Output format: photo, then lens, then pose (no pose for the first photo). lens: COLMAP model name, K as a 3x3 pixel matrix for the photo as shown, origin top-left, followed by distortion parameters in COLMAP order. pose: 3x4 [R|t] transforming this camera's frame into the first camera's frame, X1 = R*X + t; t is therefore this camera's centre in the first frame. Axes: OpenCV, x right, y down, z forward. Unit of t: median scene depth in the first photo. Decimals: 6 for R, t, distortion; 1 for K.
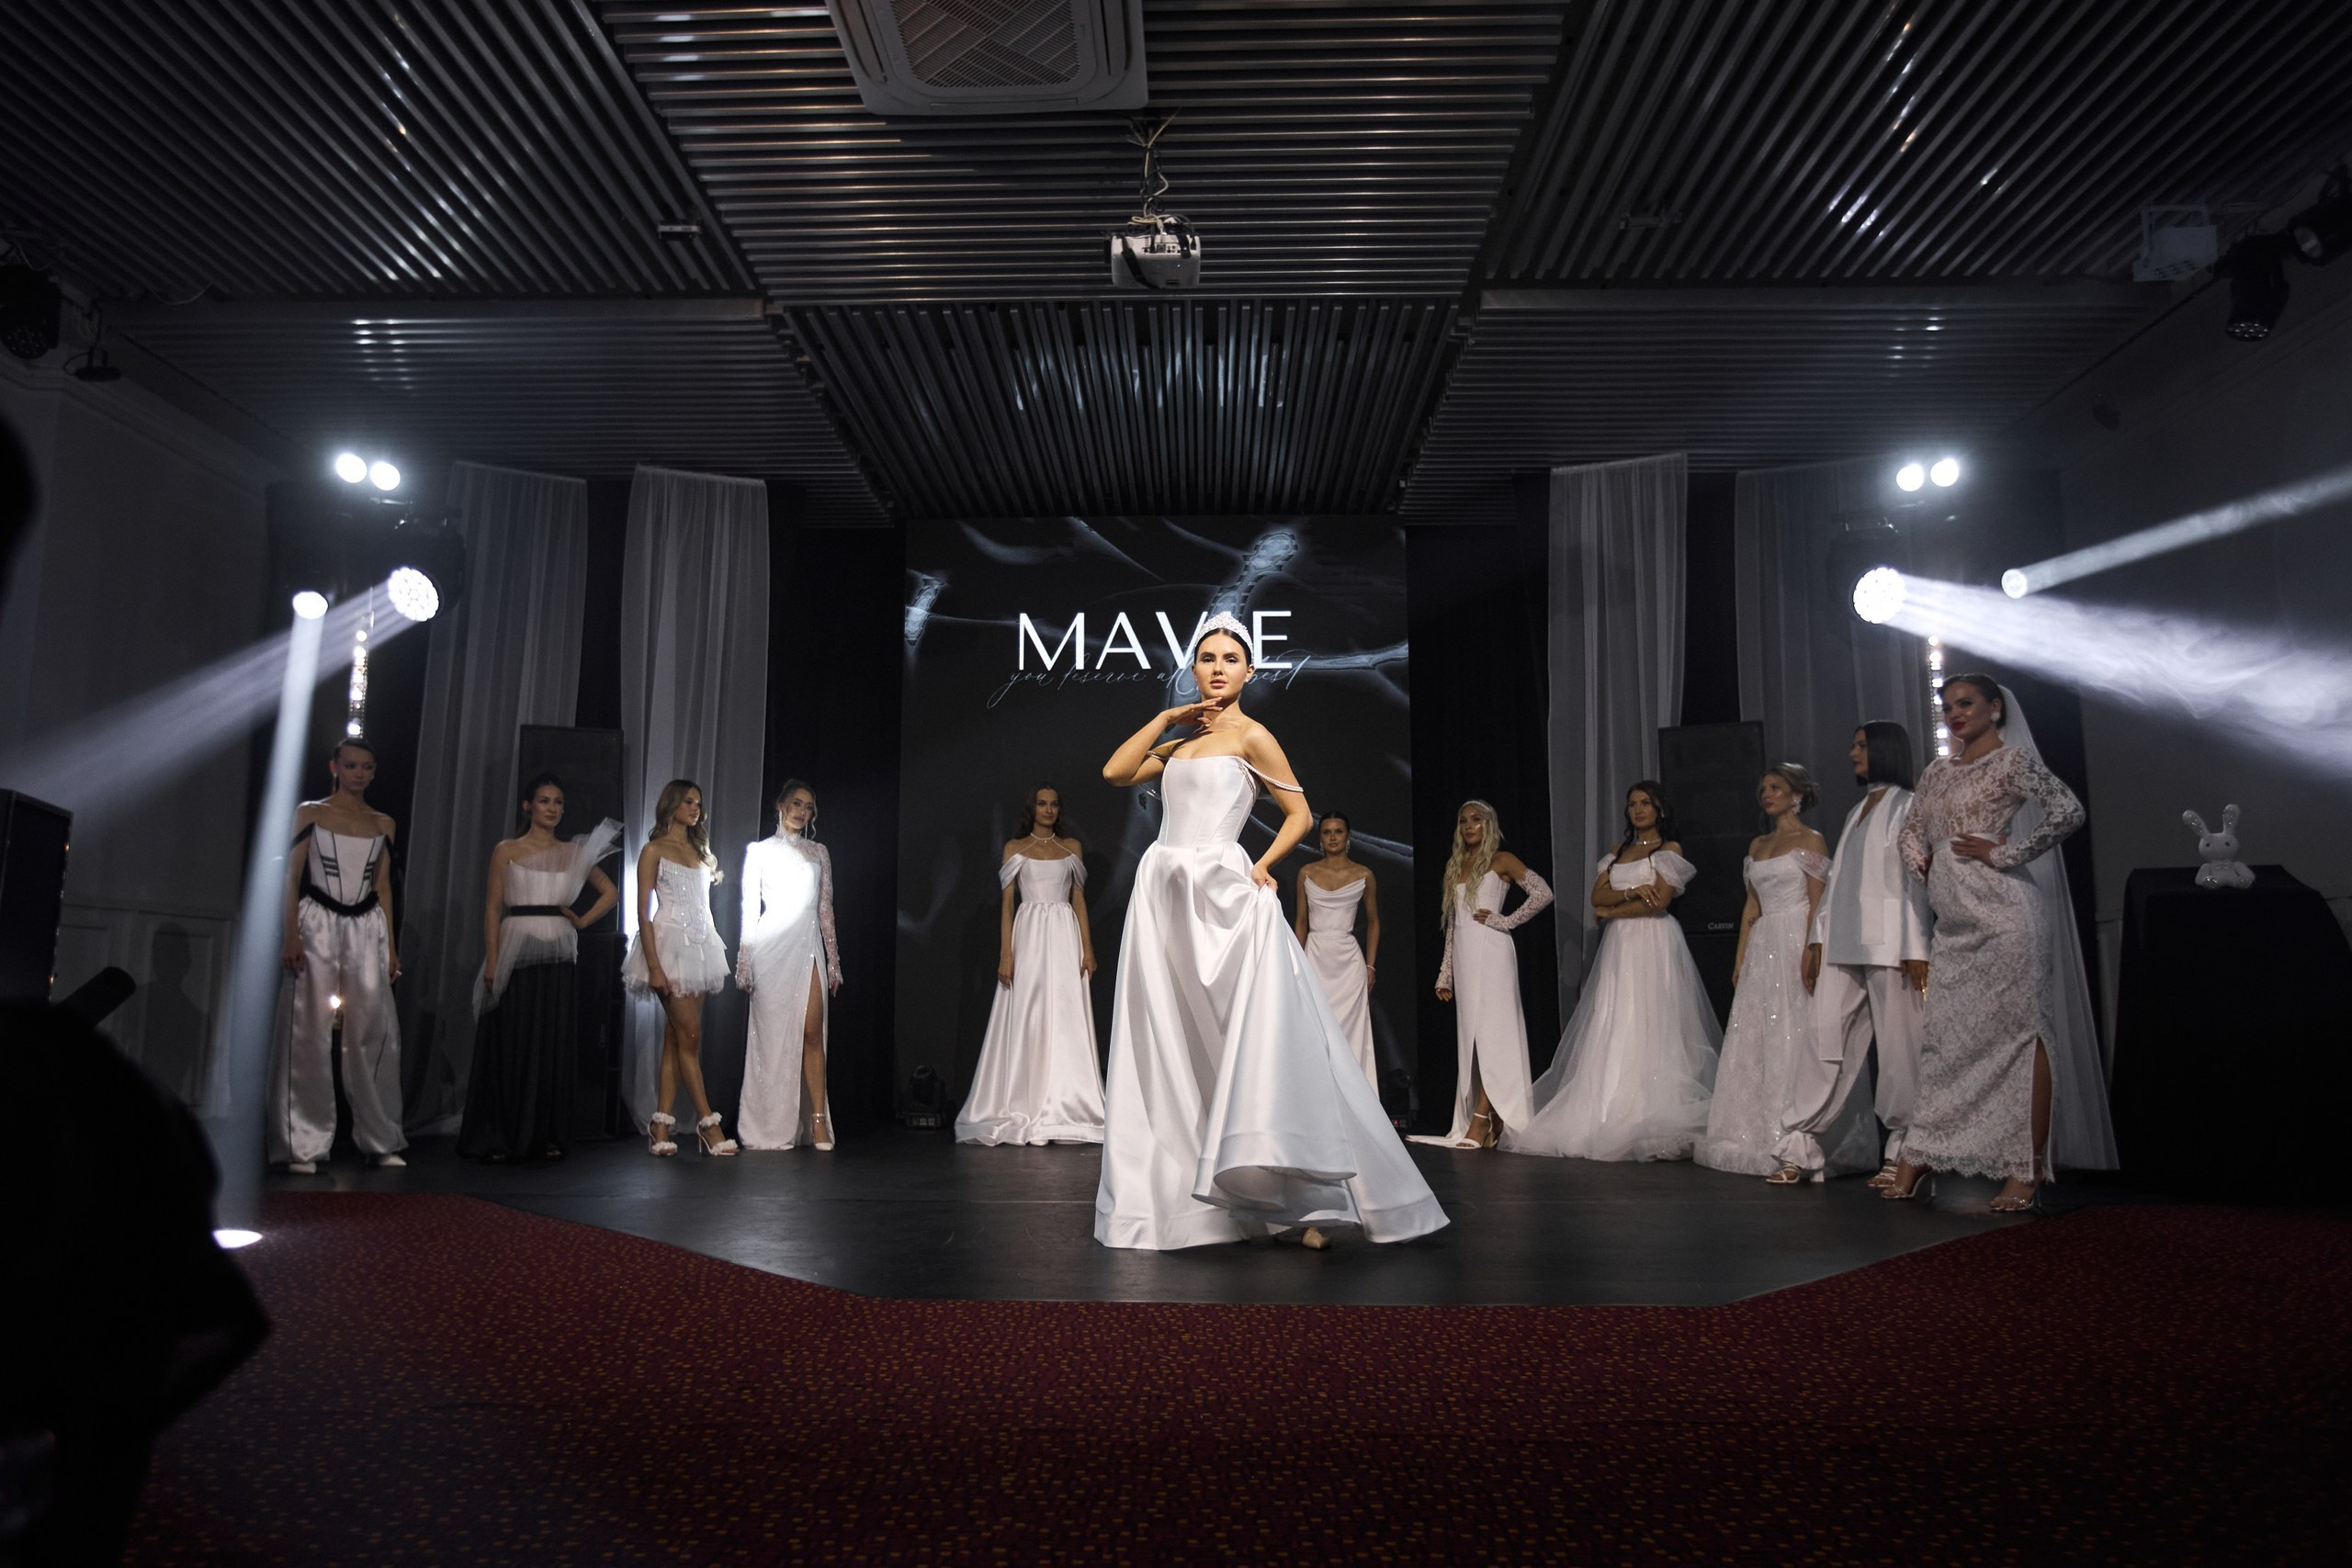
lens RADIAL K [[1523.3, 0, 1147.0], [0, 1523.3, 802.8], [0, 0, 1]] dist [-0.030347, 0.000225]
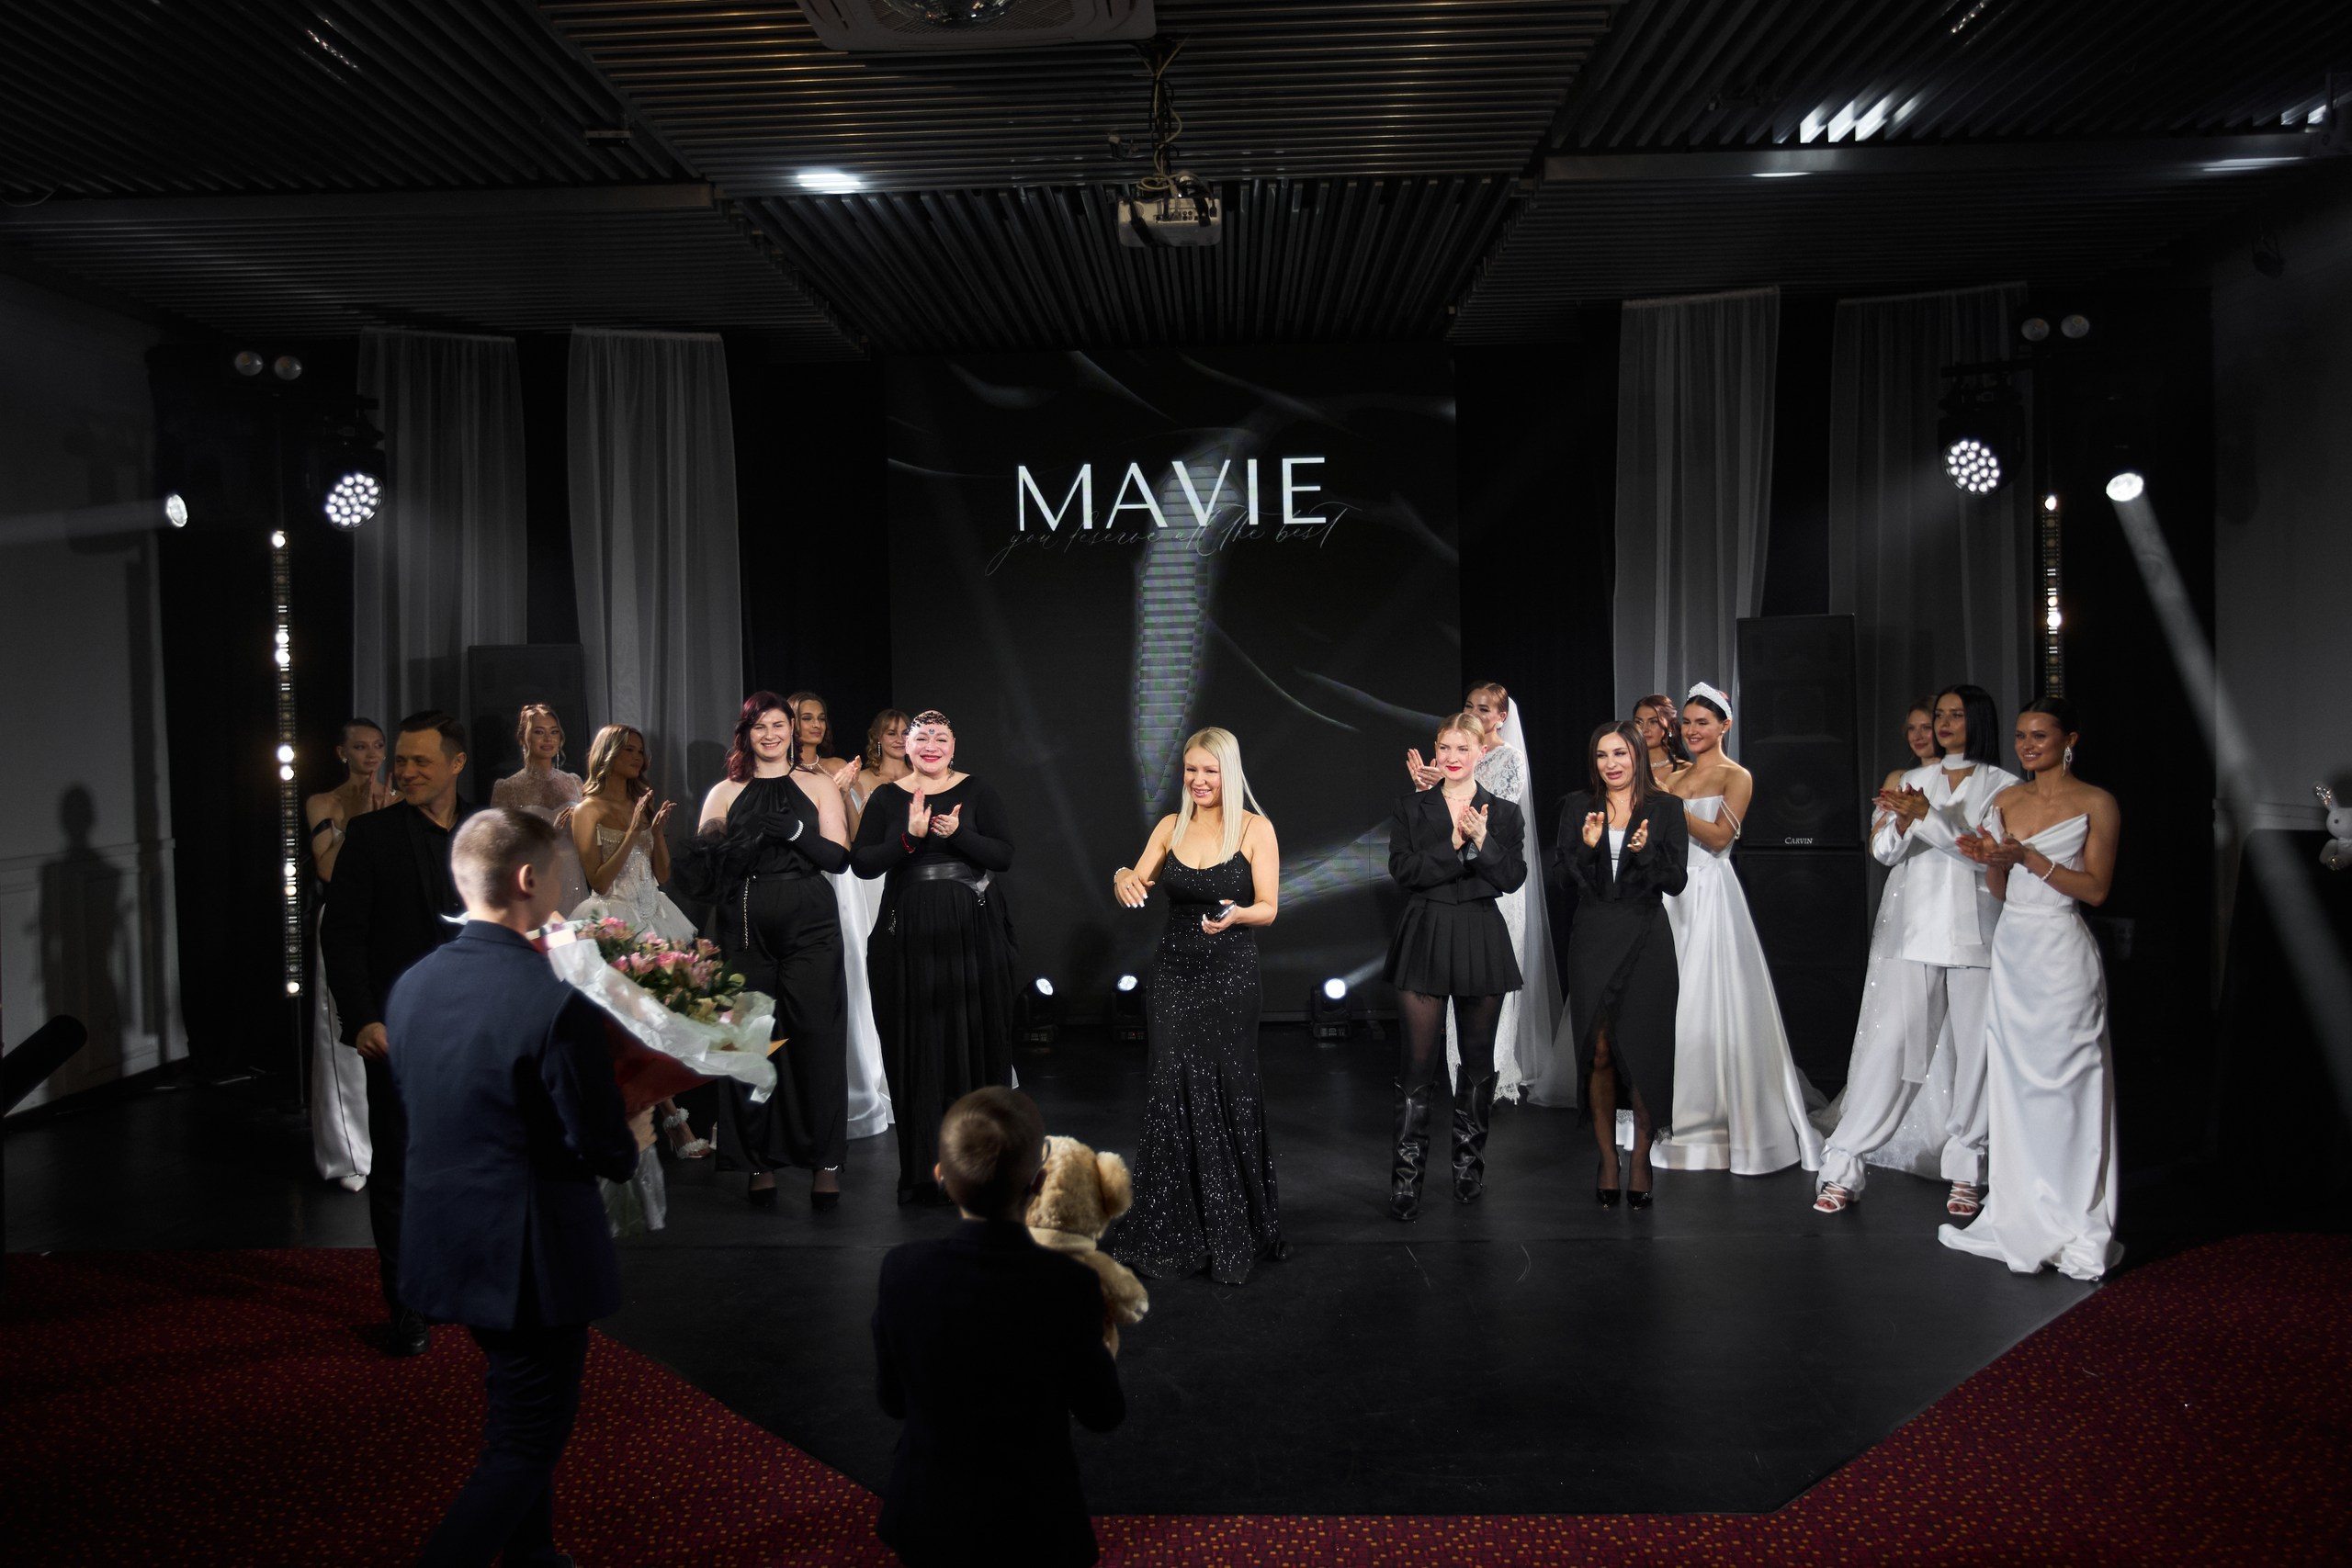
lens RADIAL K [[1701.9, 0, 1161.7], [0, 1701.9, 734.2], [0, 0, 1]] dist [-0.030139, 0.063048]
pose [[0.999732, -0.023093, -0.001538, -0.002441], [0.023048, 0.987325, 0.157030, -0.135052], [-0.002108, -0.157024, 0.987593, 0.000543]]
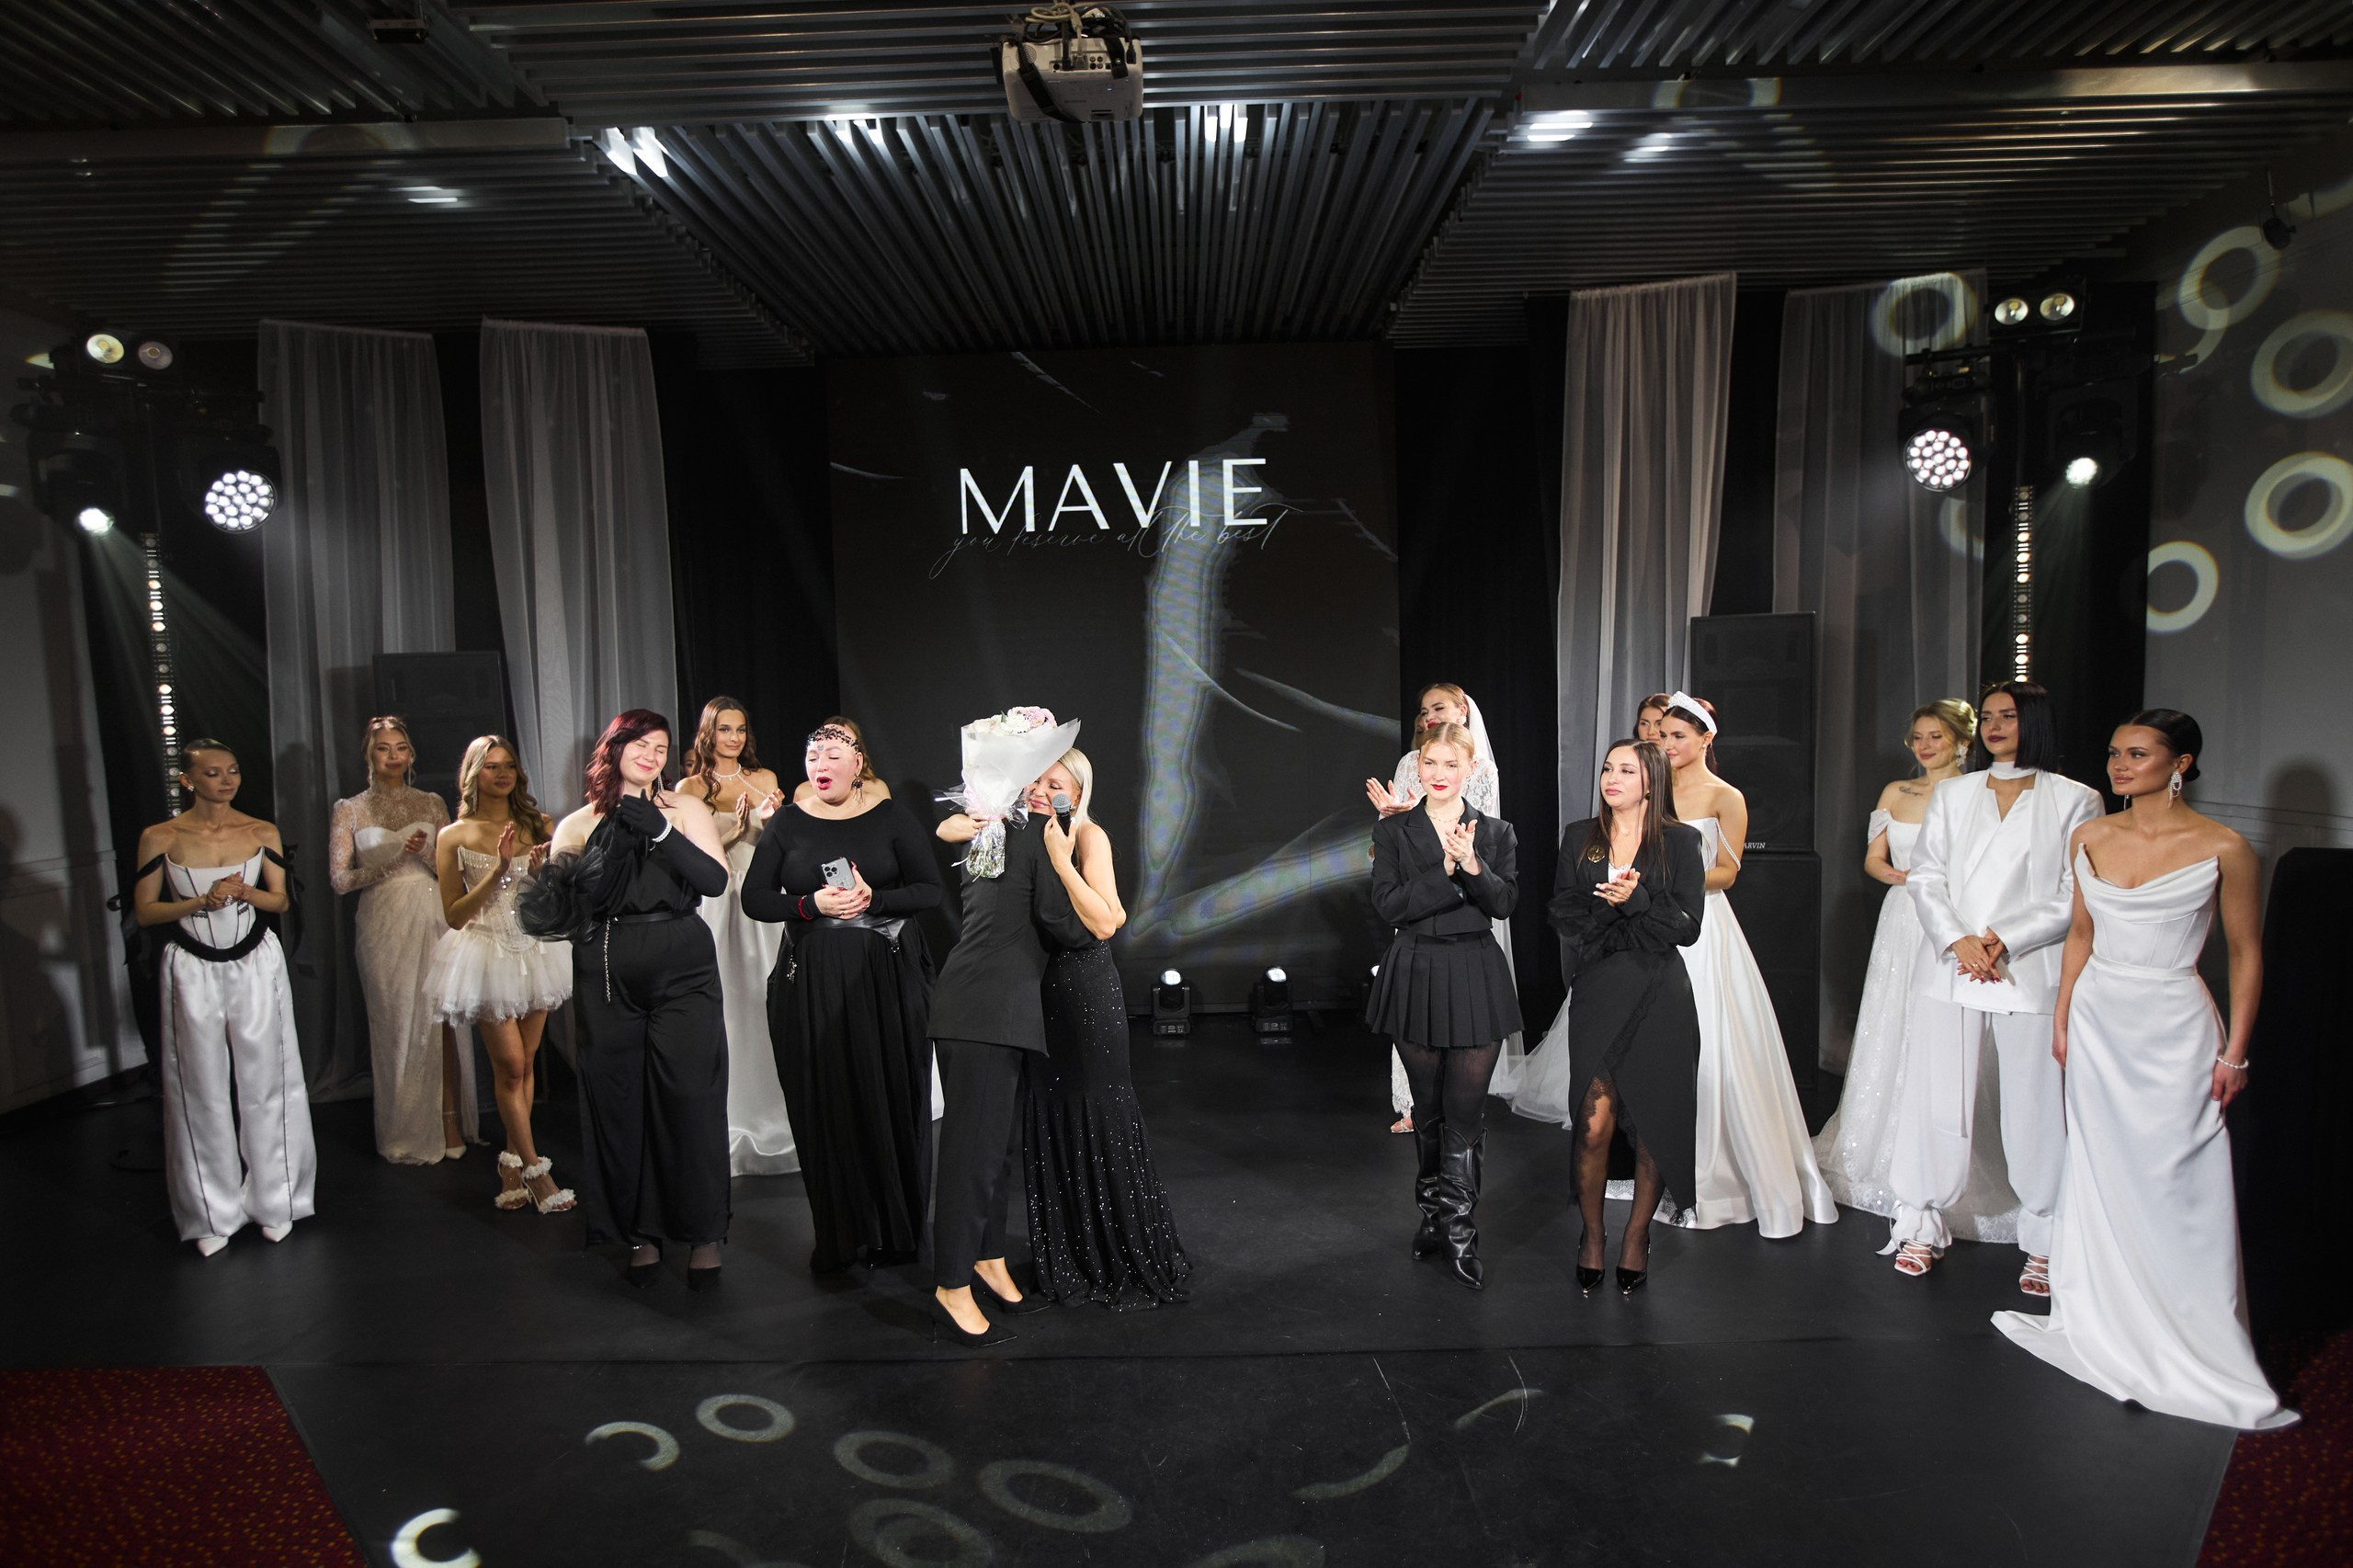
lens RADIAL K [[1293.9, 0, 1157.9], [0, 1293.9, 796.3], [0, 0, 1]] dist [-0.050989, 0.038593]
pose [[0.999360, -0.031189, 0.017516, 0.013656], [0.026594, 0.975297, 0.219292, -0.109006], [-0.023923, -0.218686, 0.975502, 0.245696]]
